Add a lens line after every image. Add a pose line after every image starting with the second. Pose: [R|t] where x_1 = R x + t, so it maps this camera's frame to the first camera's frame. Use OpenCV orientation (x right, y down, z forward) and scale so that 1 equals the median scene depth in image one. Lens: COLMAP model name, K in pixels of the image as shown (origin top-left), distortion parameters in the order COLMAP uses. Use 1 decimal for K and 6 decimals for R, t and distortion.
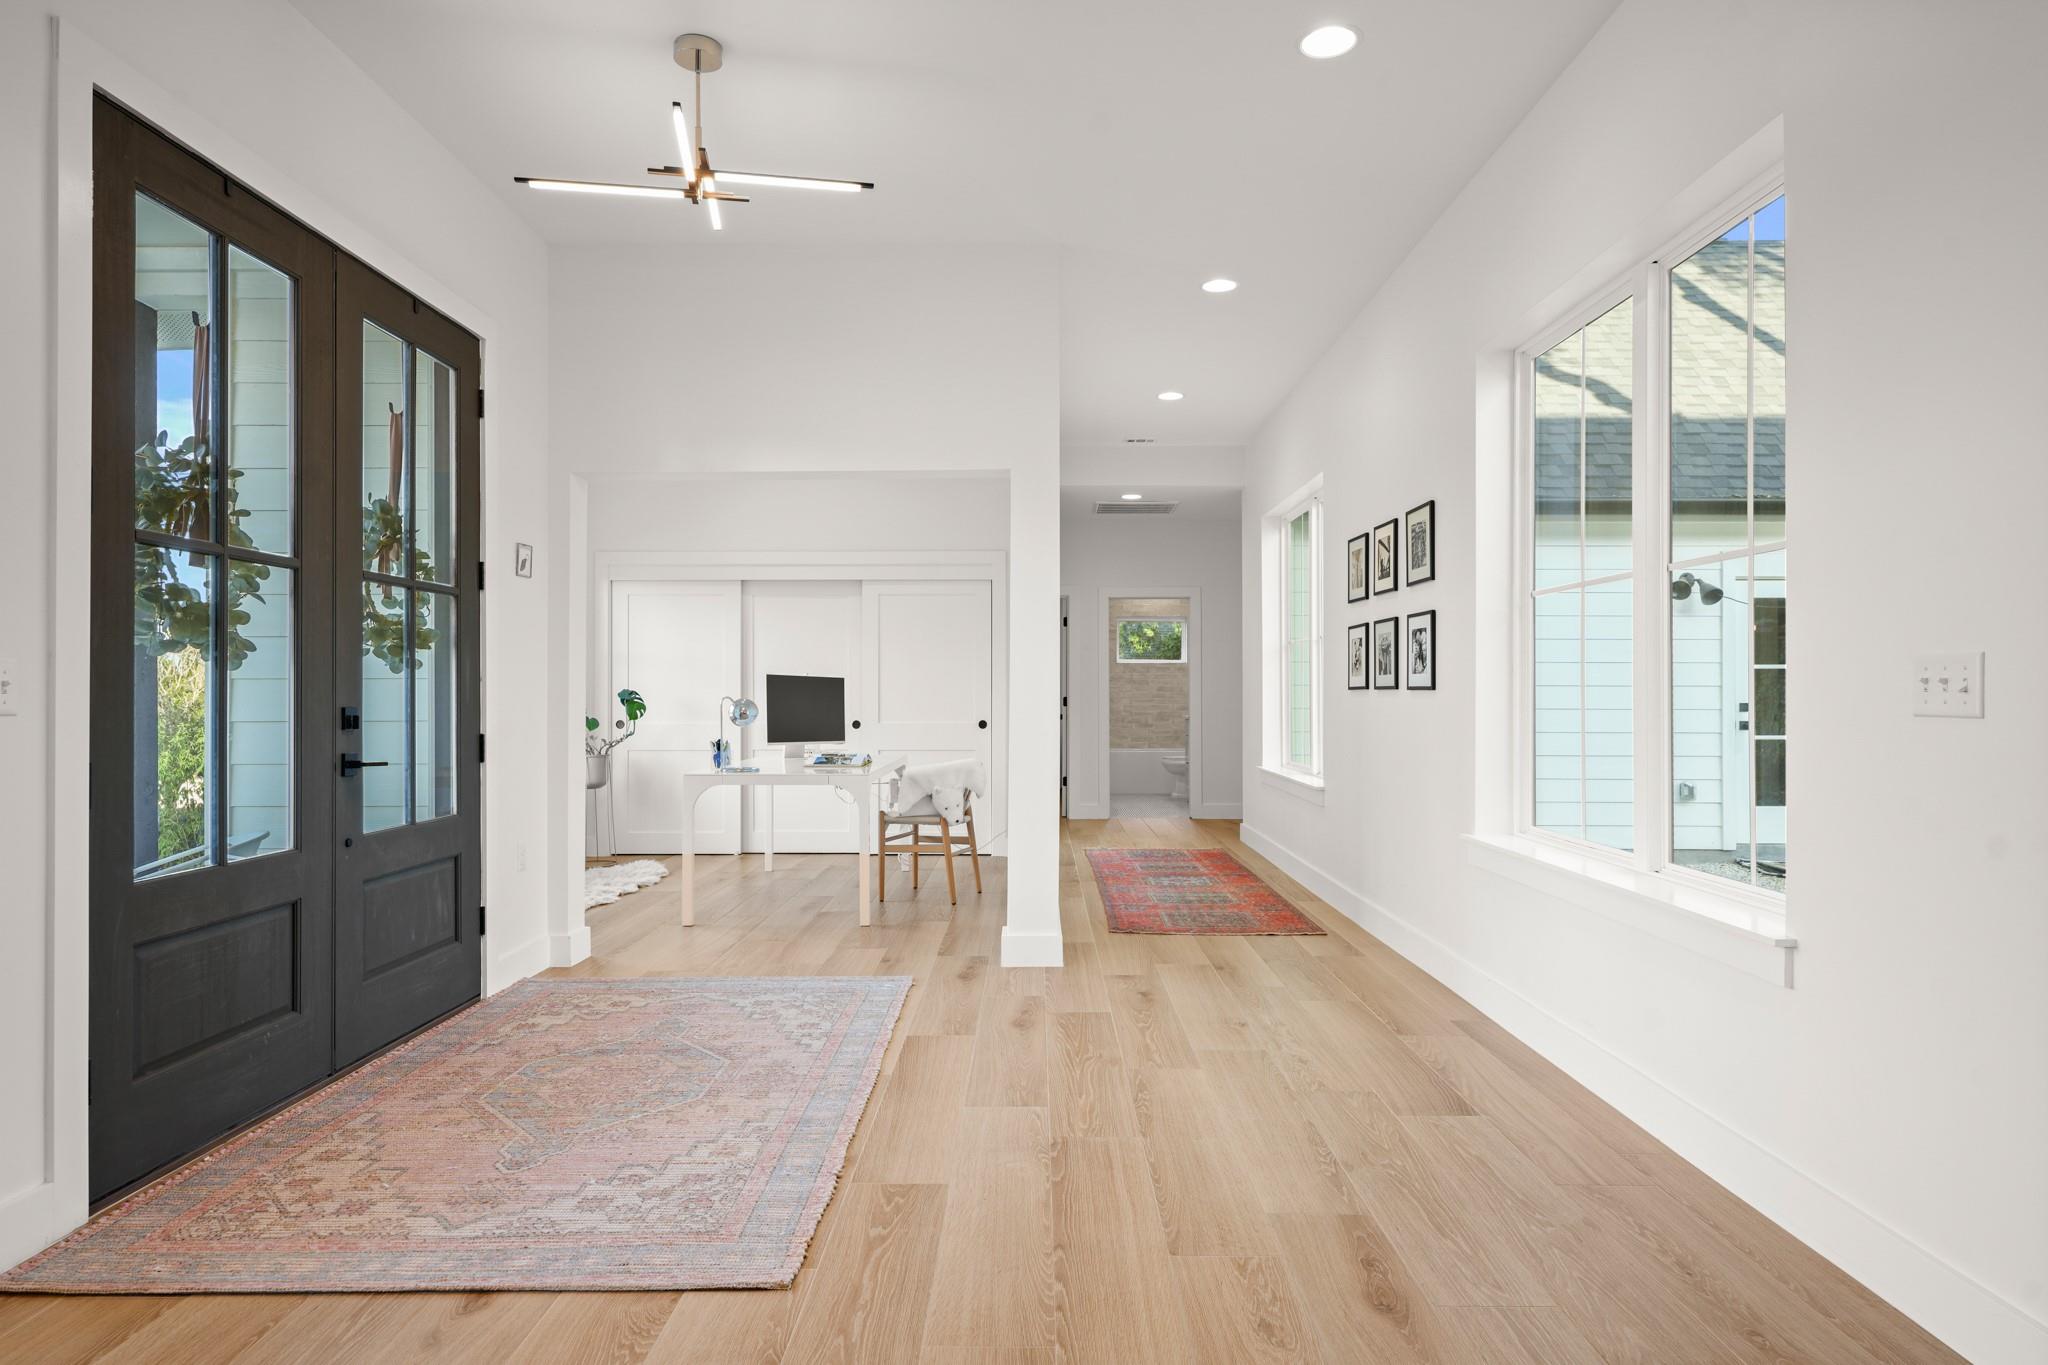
lens RADIAL K [[1197.4, 0, 1025.9], [0, 1197.4, 689.9], [0, 0, 1]] dist [-0.000743, 0.003821]
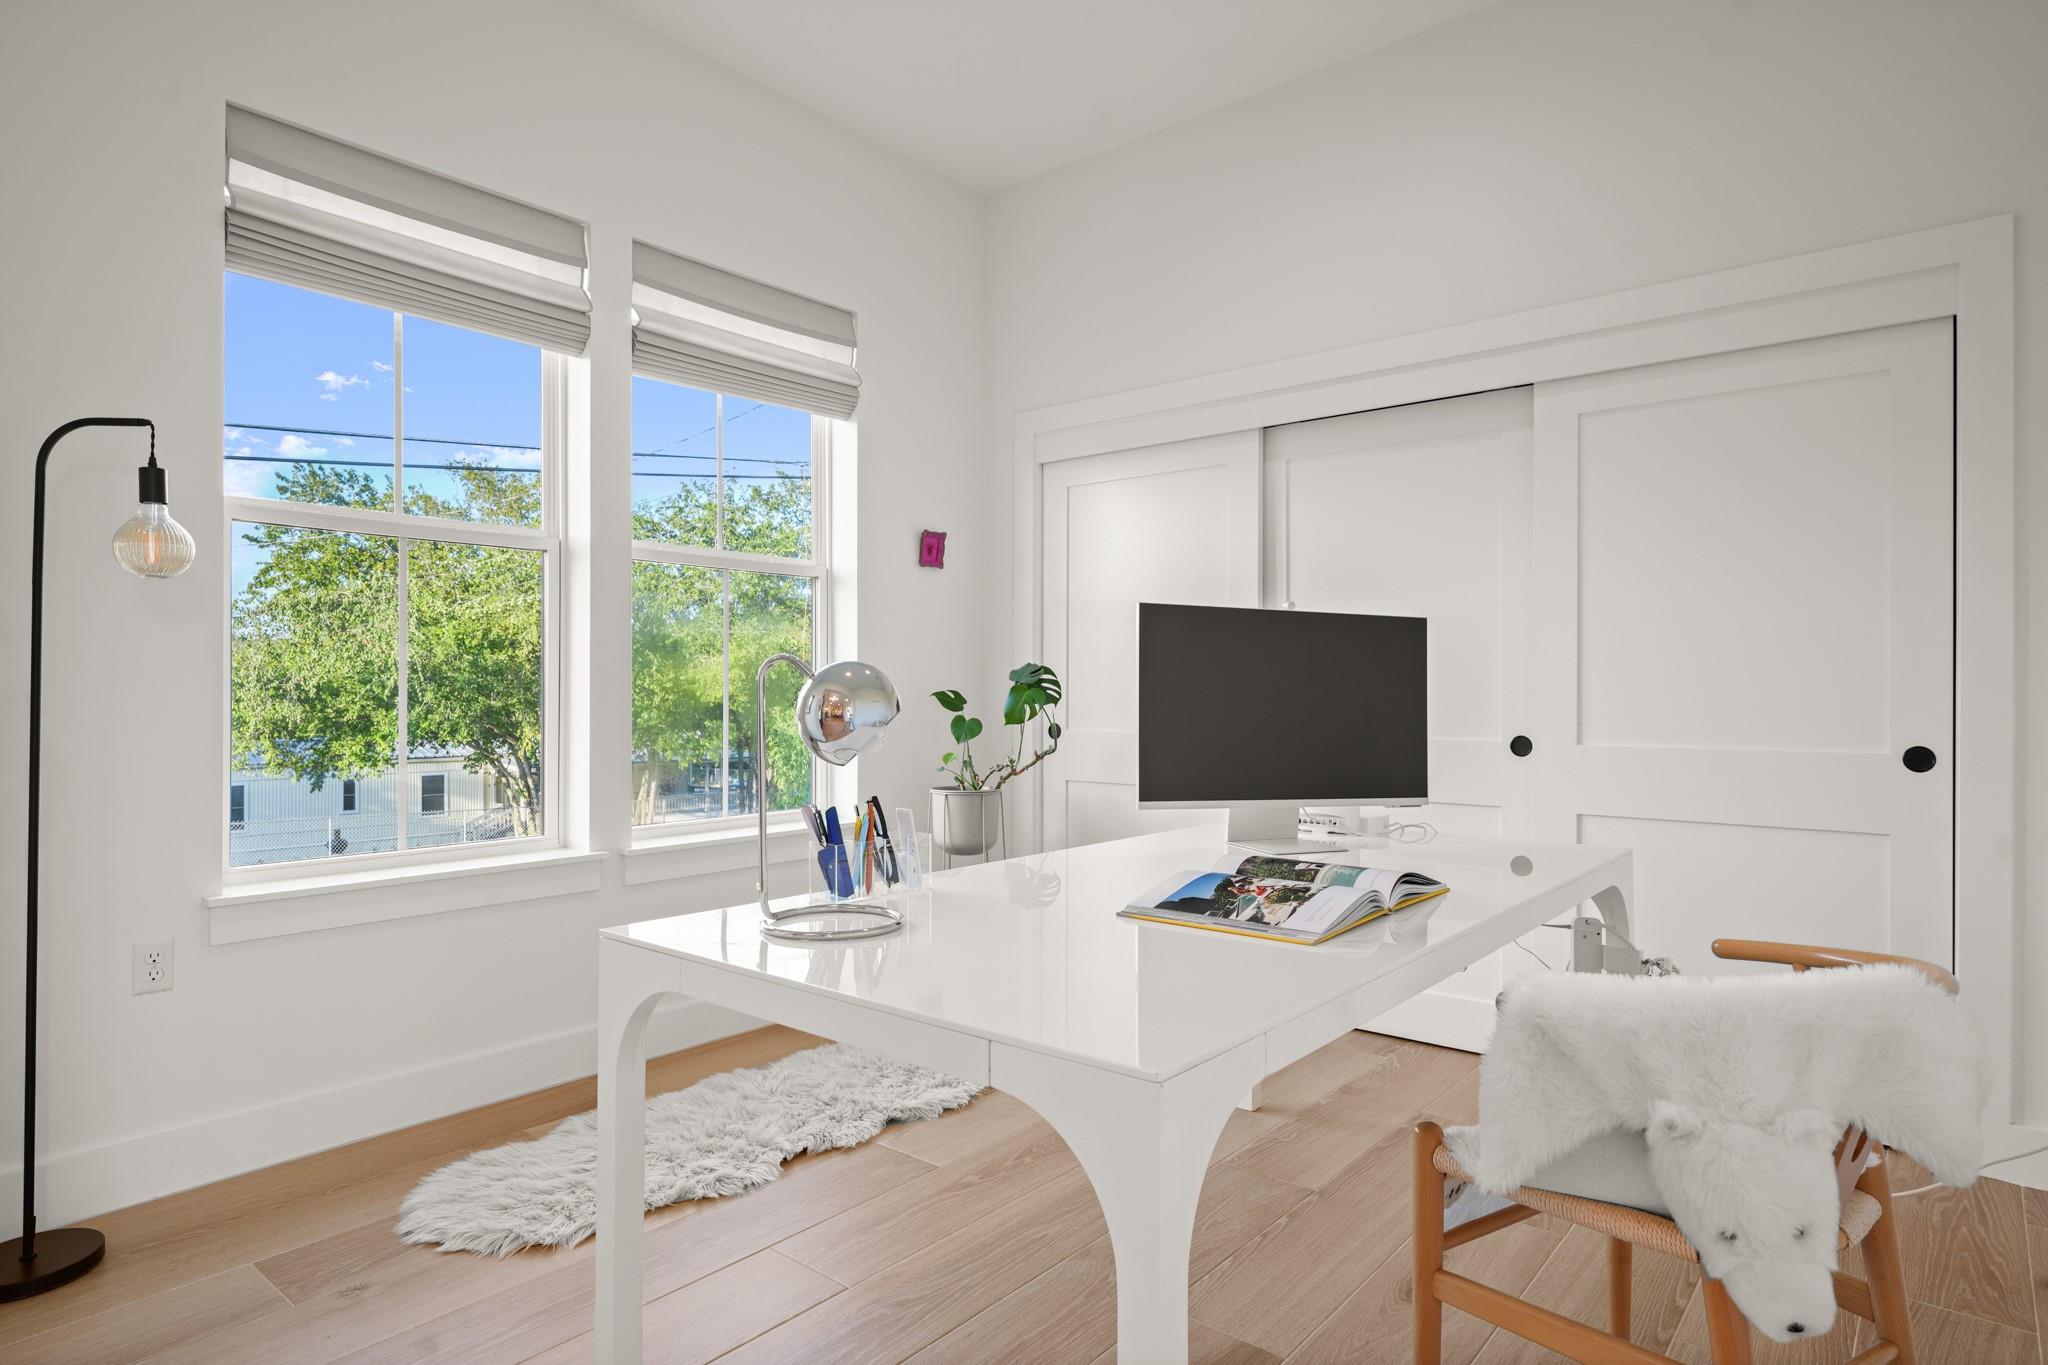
lens RADIAL K [[1138.4, 0, 1027.2], [0, 1138.4, 690.5], [0, 0, 1]] dist [-0.006159, -0.000502]
pose [[0.775244, 0.002913, -0.631655, -0.031722], [-0.002539, 0.999996, 0.001495, 0.010237], [0.631656, 0.000445, 0.775248, 0.640682]]
